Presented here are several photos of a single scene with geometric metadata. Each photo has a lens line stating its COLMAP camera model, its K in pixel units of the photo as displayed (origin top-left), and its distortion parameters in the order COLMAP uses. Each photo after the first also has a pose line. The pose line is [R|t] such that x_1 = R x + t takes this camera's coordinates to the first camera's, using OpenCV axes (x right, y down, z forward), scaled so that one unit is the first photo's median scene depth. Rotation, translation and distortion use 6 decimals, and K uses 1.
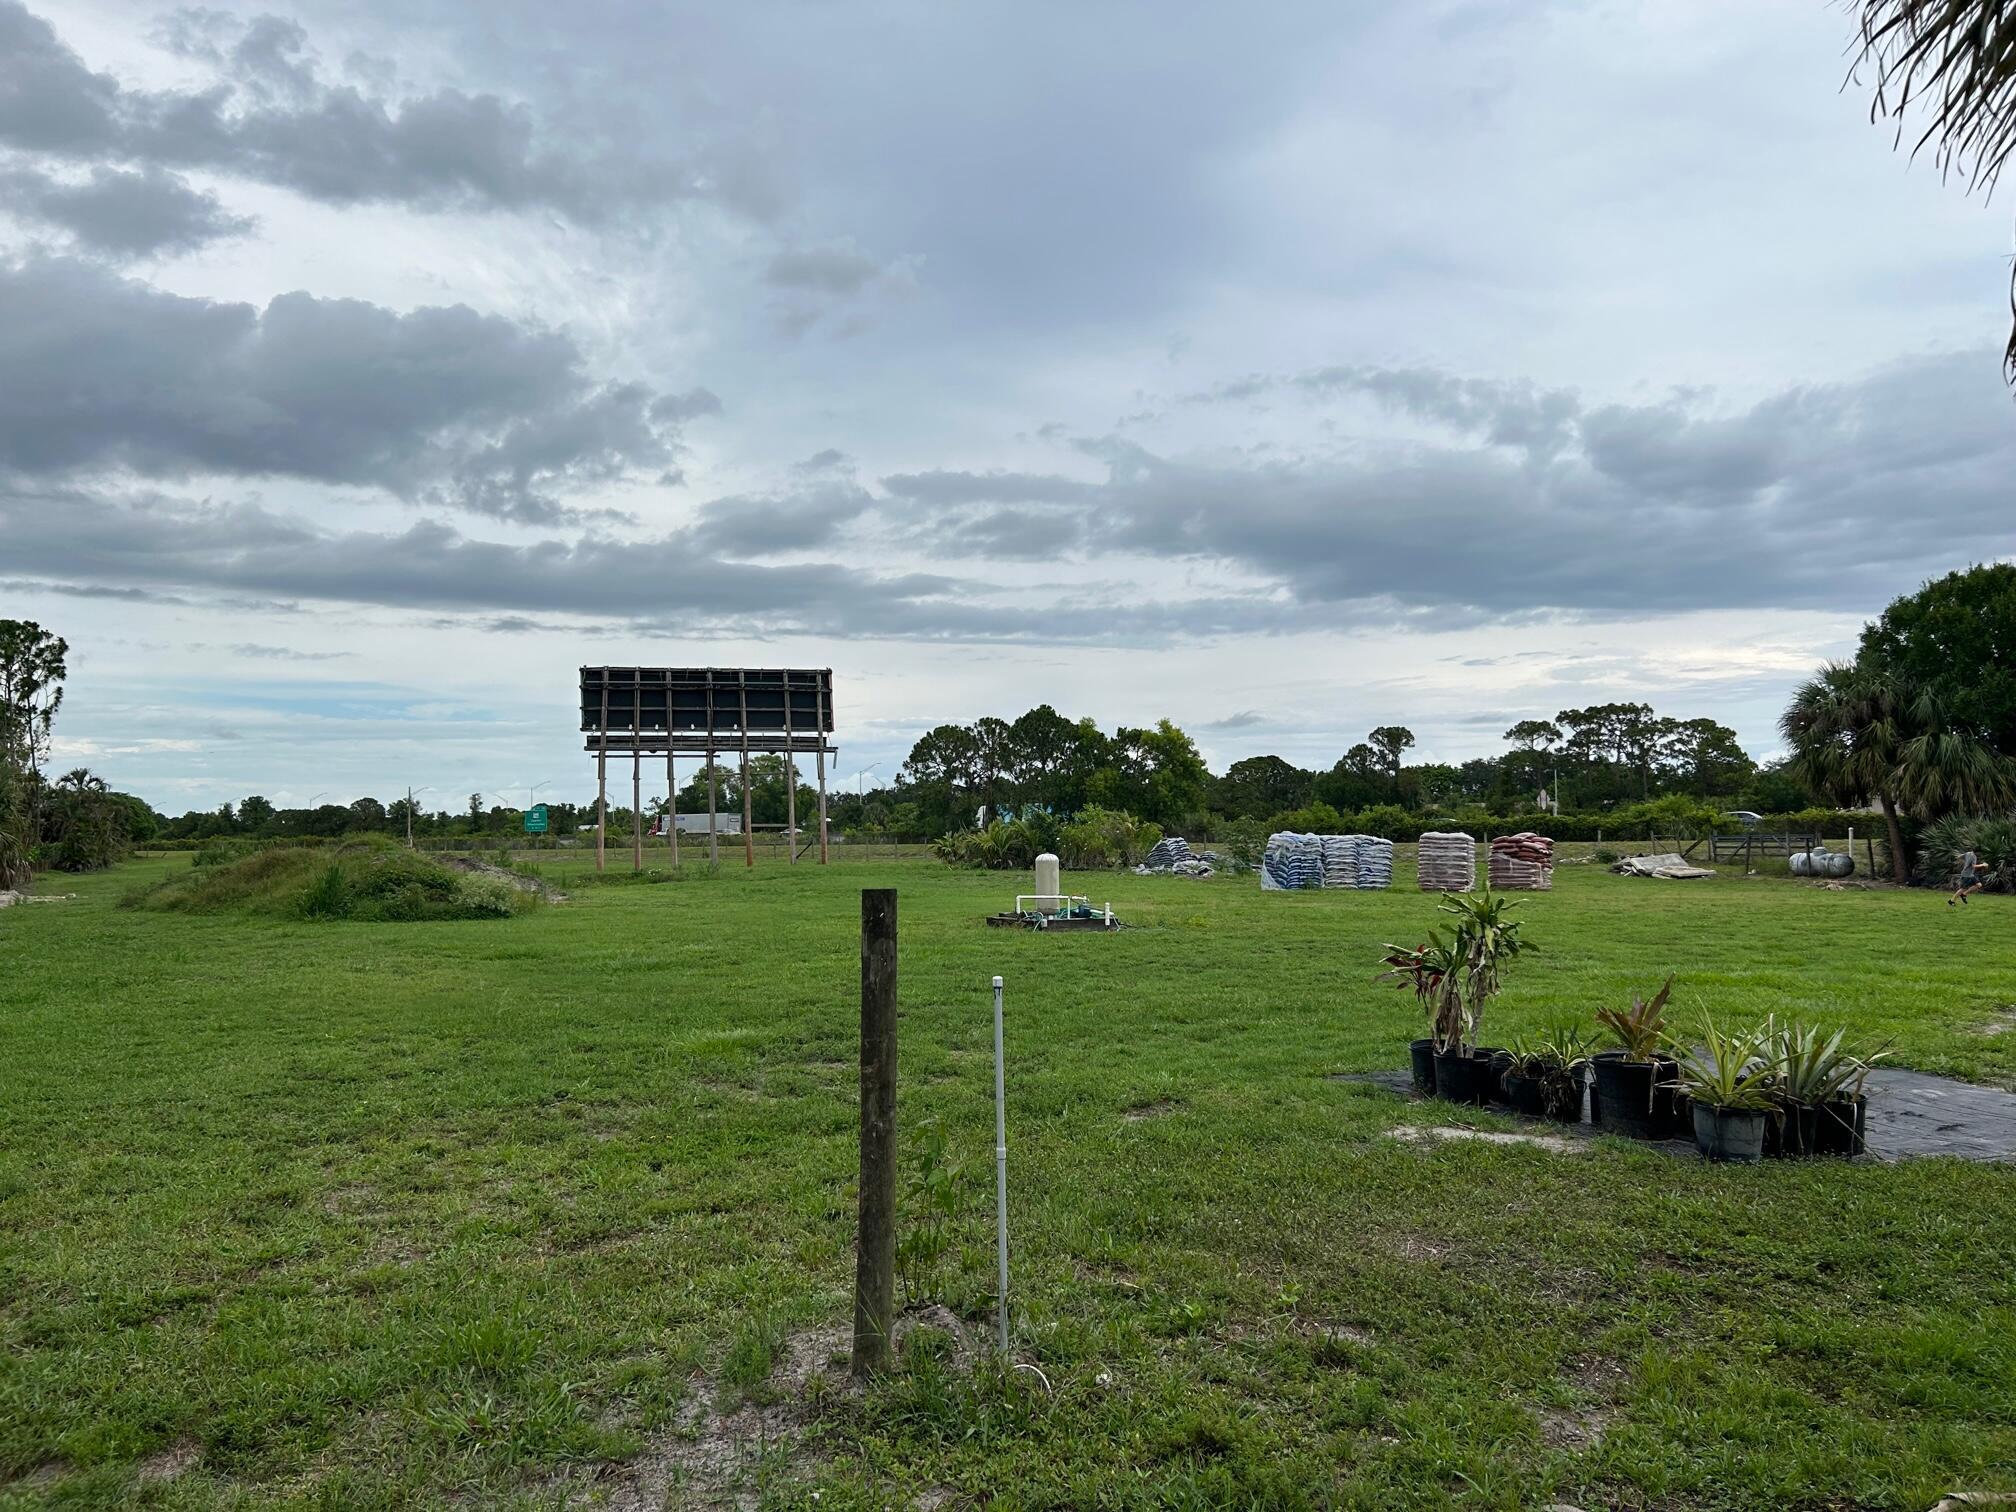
lens RADIAL K [[1526.0, 0, 1008.0], [0, 1526.0, 756.0], [0, 0, 1]] dist [0.000666, -0.000355]
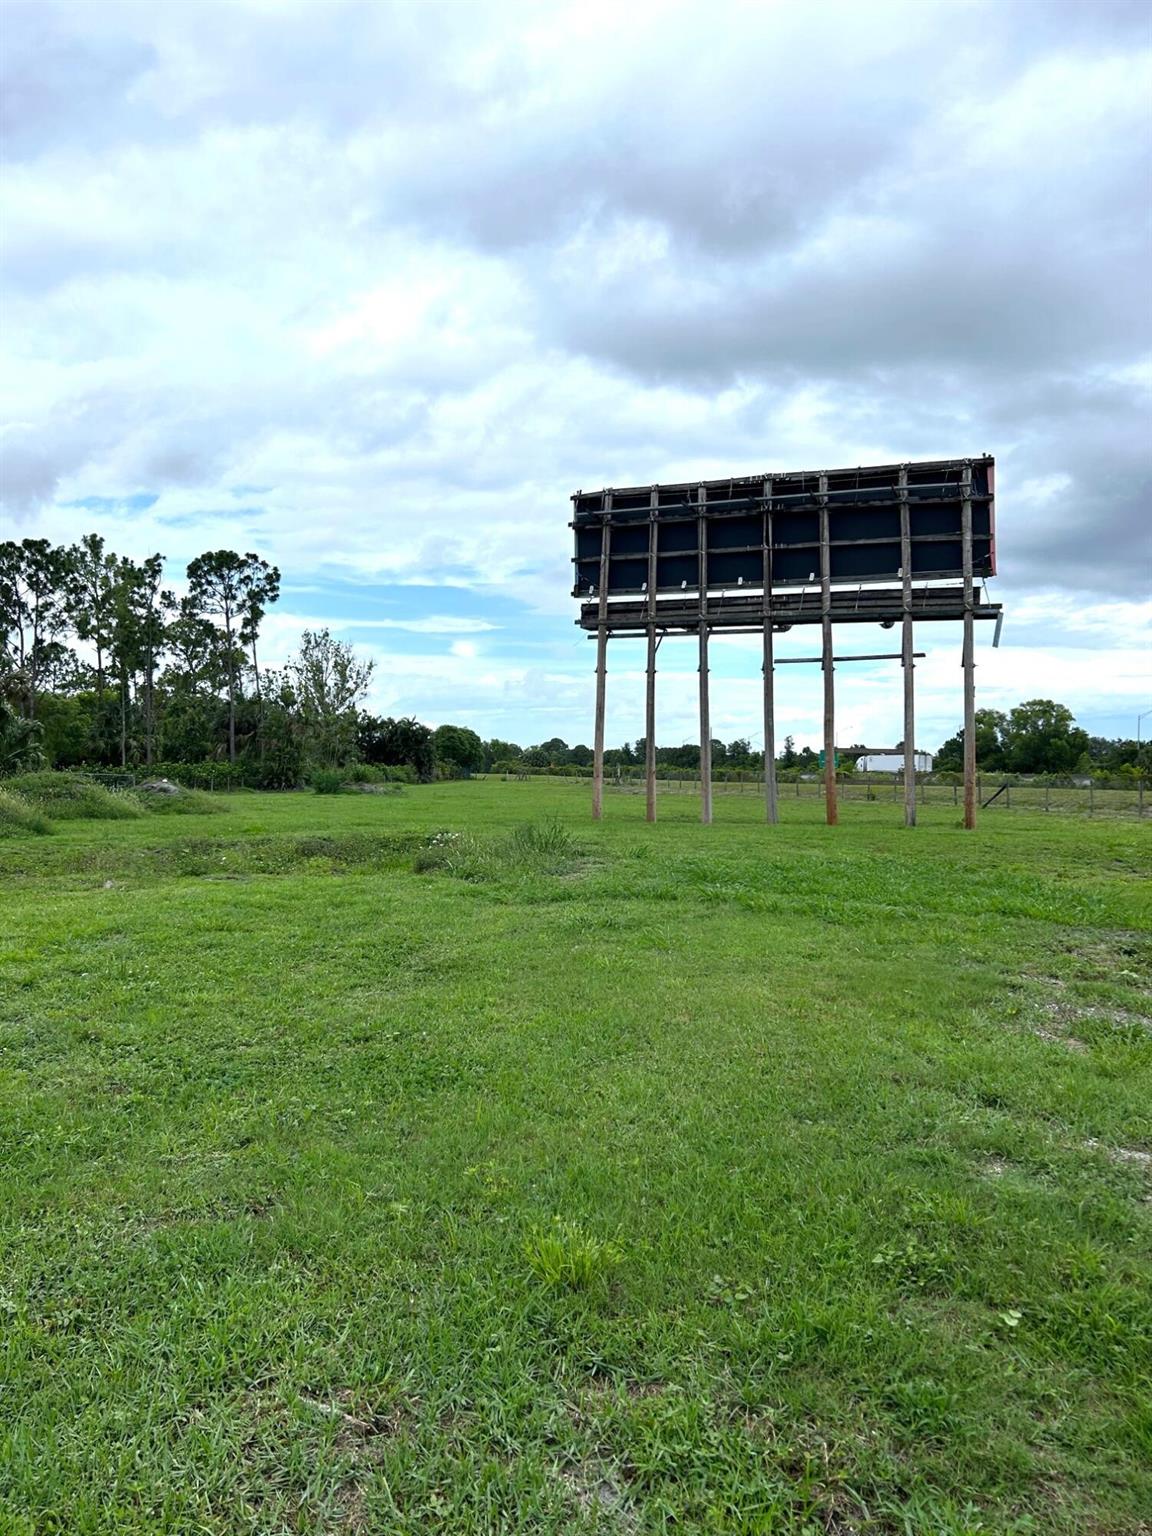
lens RADIAL K [[1290.3, 0, 576.0], [0, 1290.3, 768.0], [0, 0, 1]] dist [0.004070, 0.000283]
pose [[0.872410, 0.023148, -0.488226, -0.022831], [-0.000049, 0.998882, 0.047270, 0.027893], [0.488774, -0.041215, 0.871436, 0.545777]]
